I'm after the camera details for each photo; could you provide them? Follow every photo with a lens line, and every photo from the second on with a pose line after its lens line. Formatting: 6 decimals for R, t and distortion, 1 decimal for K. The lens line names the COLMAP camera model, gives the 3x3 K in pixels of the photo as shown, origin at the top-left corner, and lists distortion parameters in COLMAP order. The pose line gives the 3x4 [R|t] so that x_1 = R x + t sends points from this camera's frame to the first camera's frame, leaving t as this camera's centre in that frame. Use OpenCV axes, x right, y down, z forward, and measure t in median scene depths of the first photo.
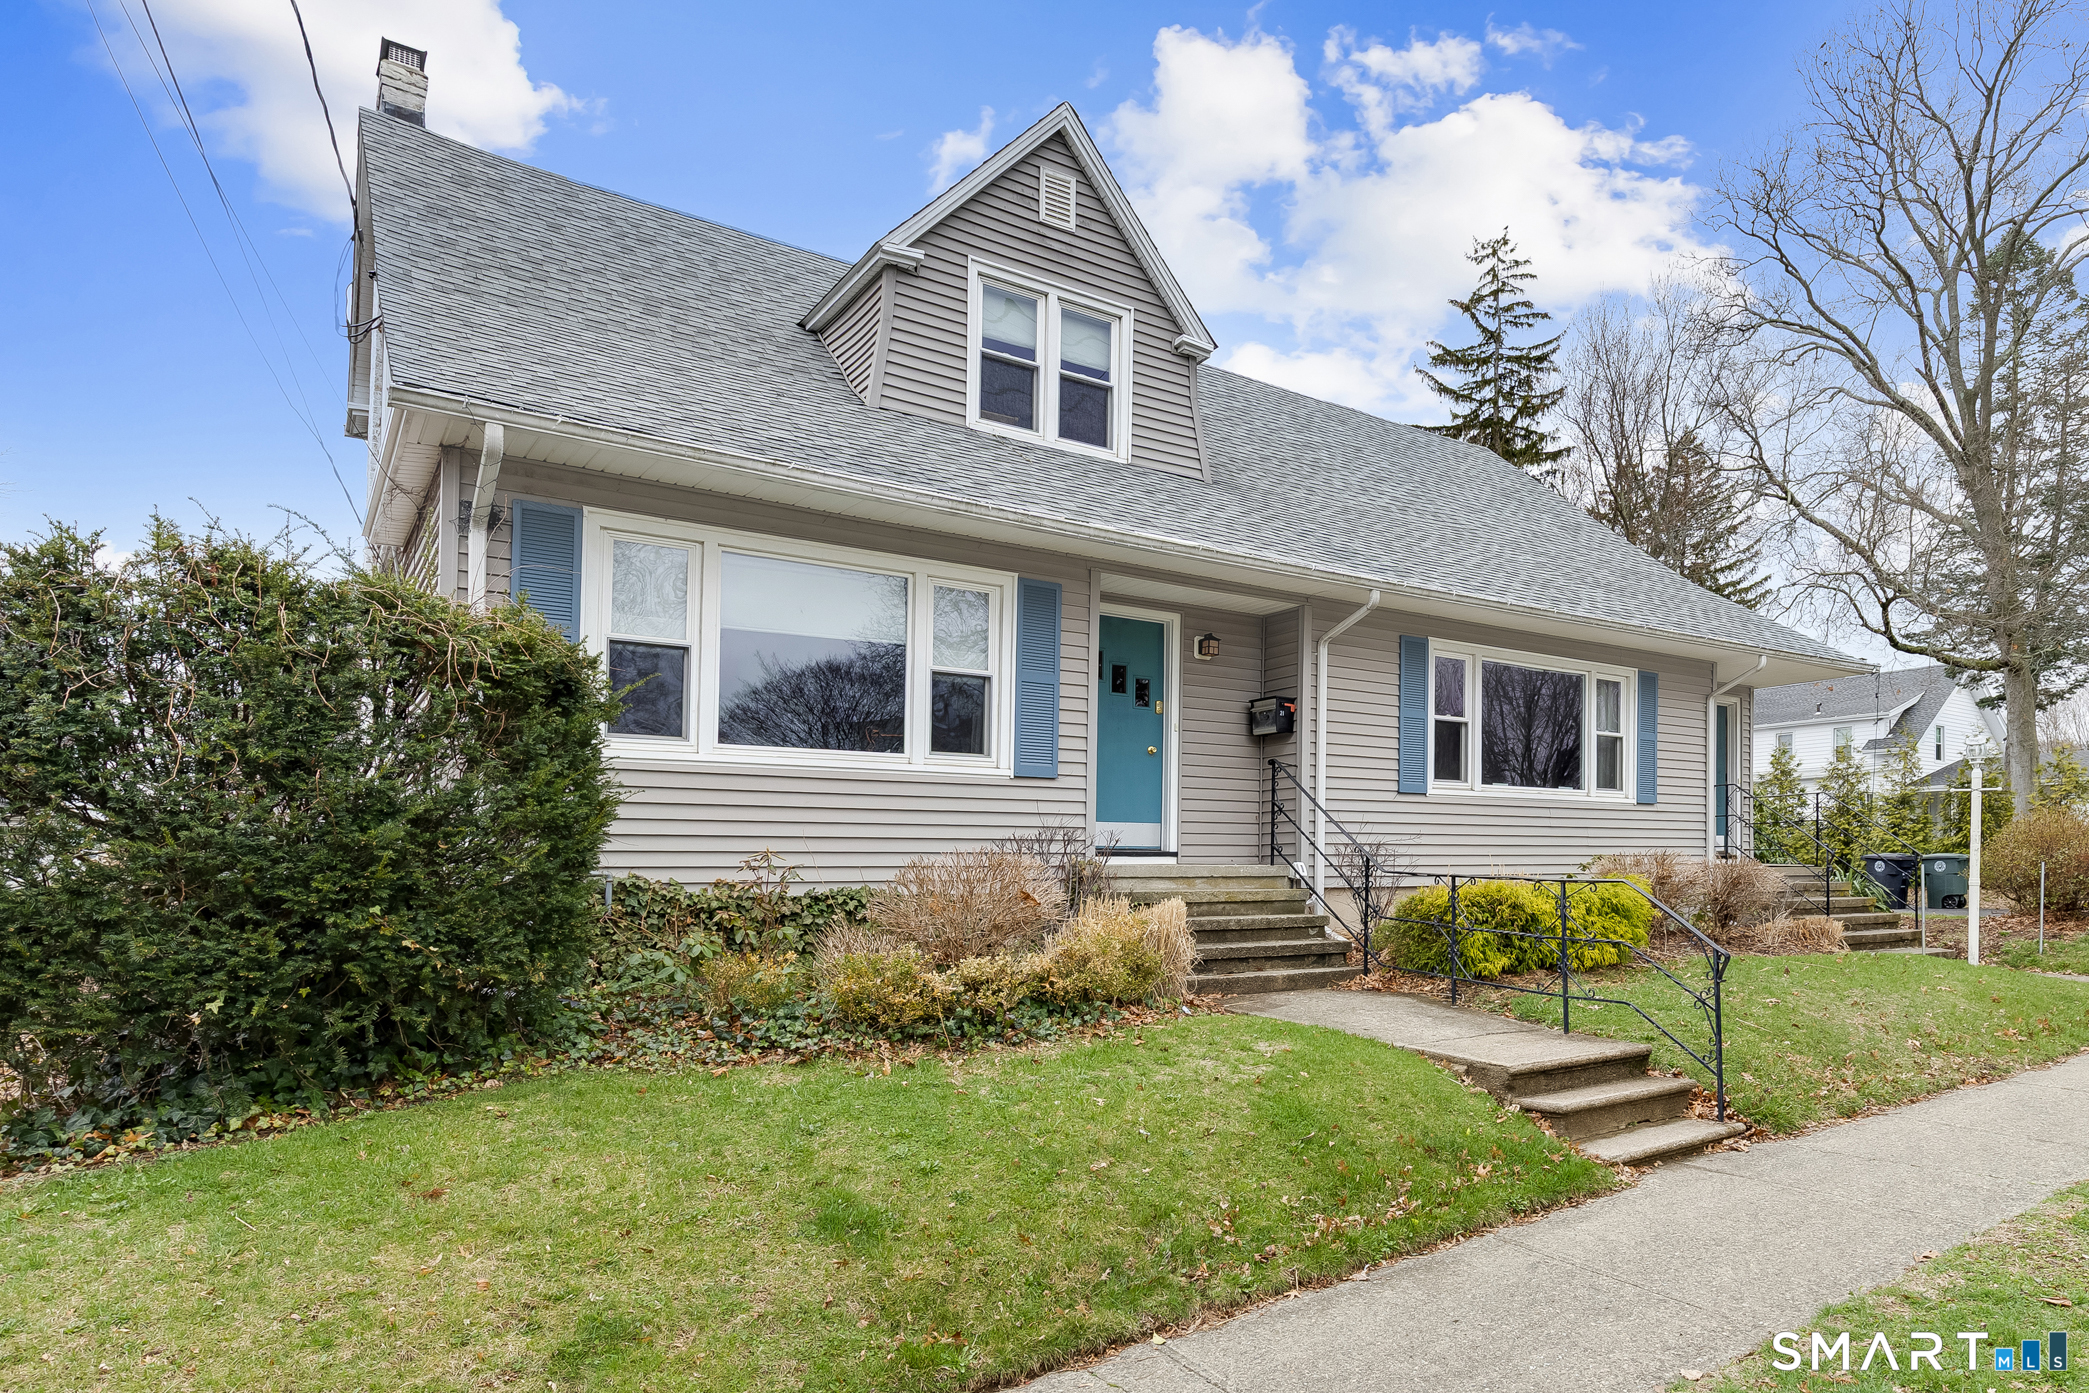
lens RADIAL K [[1137.2, 0, 1044.4], [0, 1137.2, 826.6], [0, 0, 1]] dist [0.000601, 0.001049]
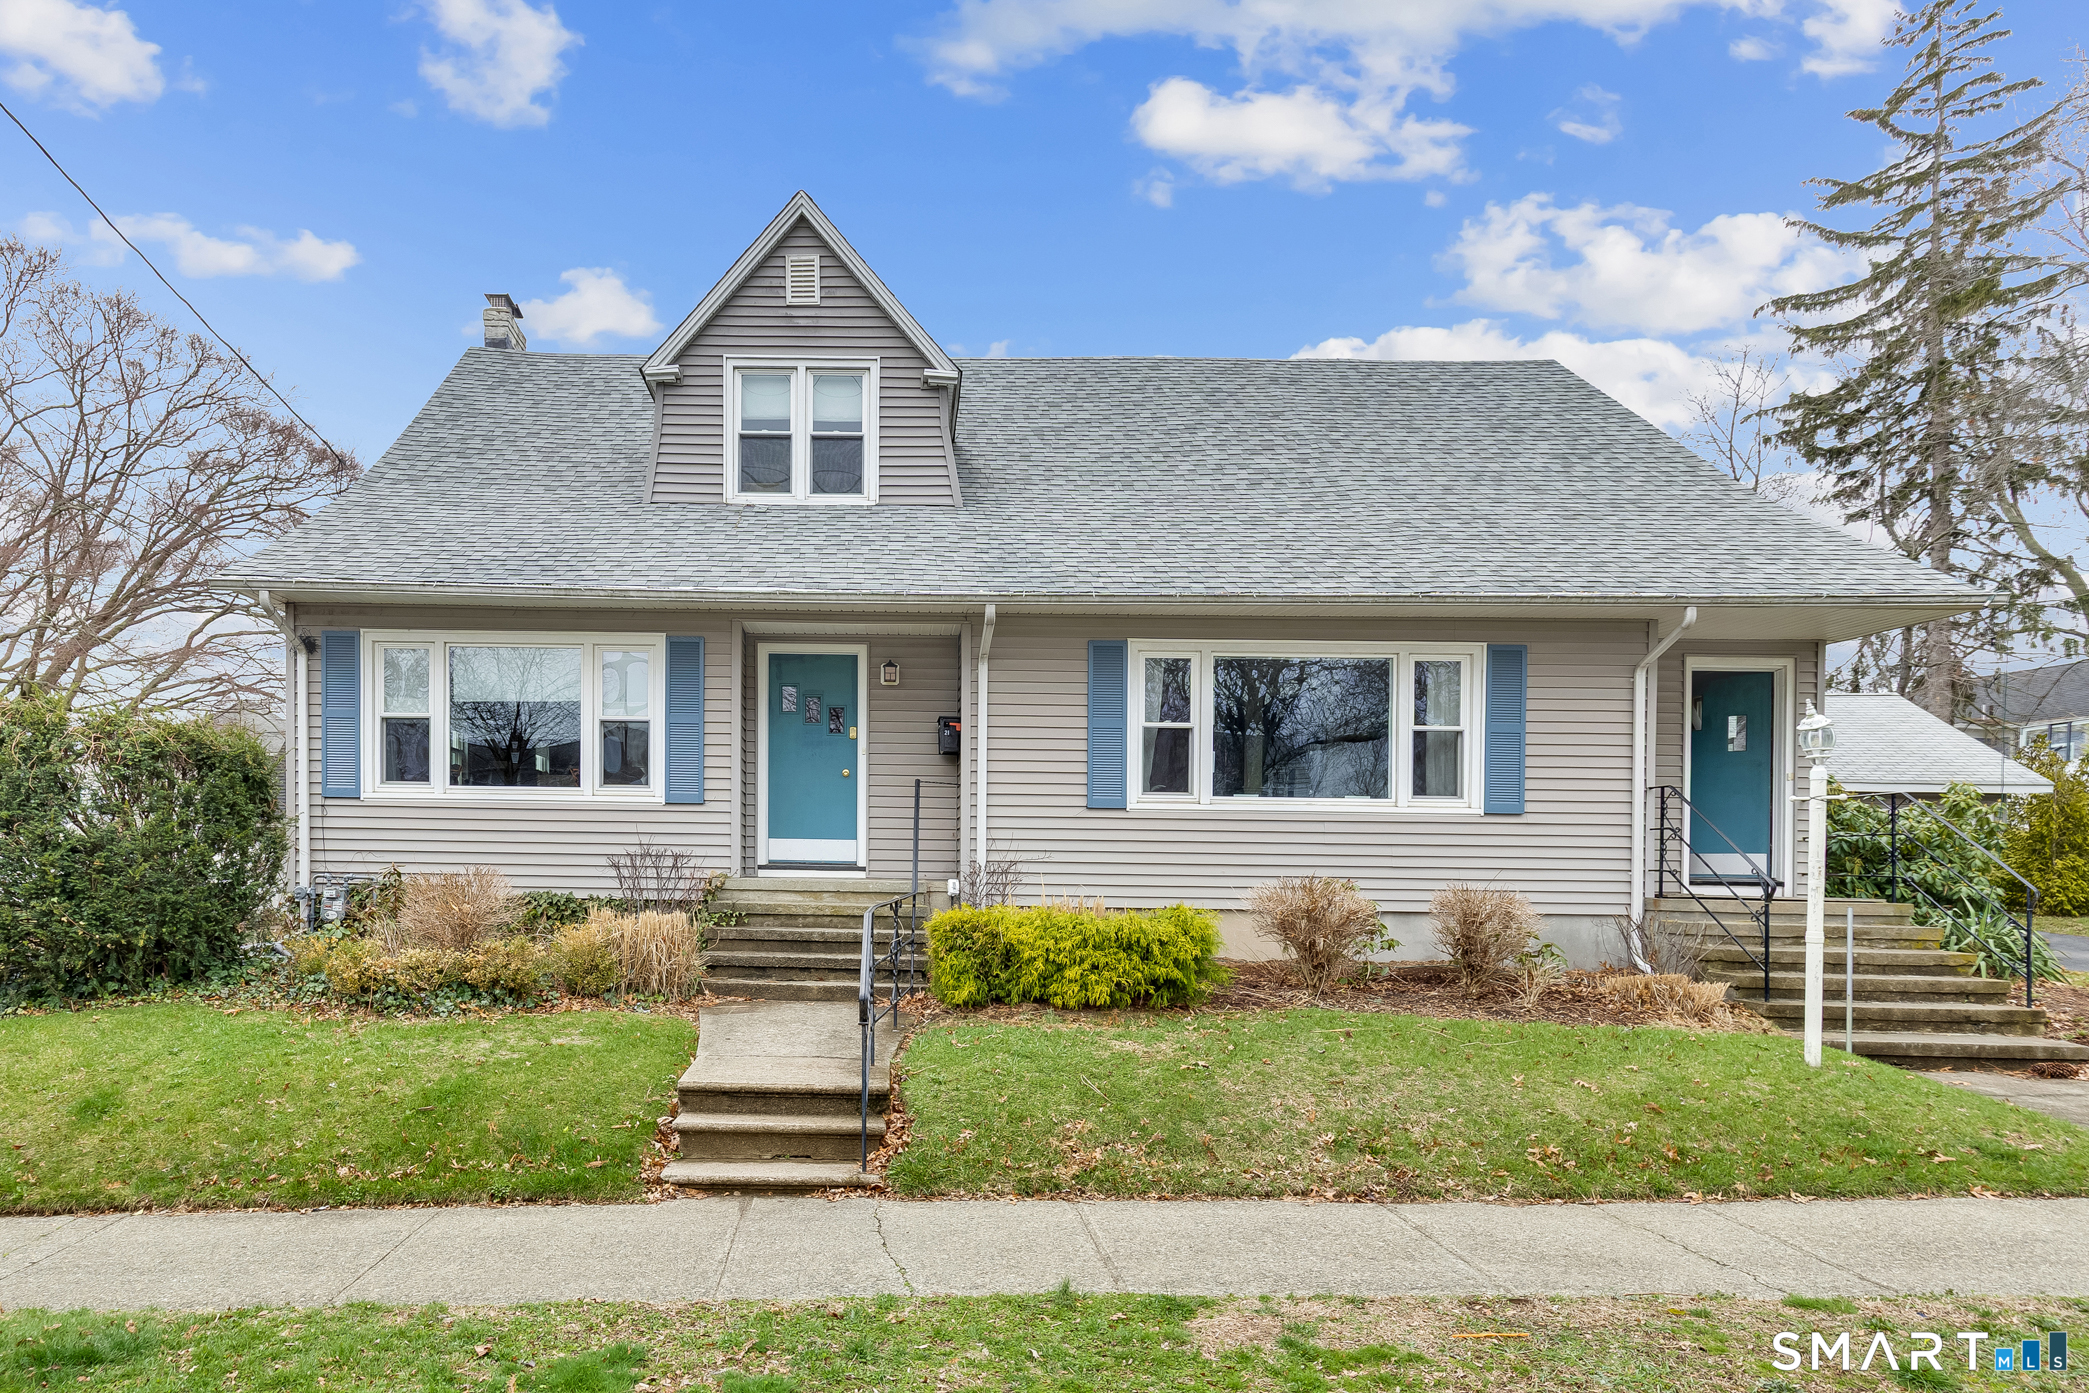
lens RADIAL K [[1128.3, 0, 1044.4], [0, 1128.3, 841.8], [0, 0, 1]] dist [0.001859, 0.001102]
pose [[0.820844, 0.009091, -0.571080, 0.839177], [0.005583, 0.999698, 0.023940, -0.025266], [0.571125, -0.022839, 0.820545, 0.212887]]
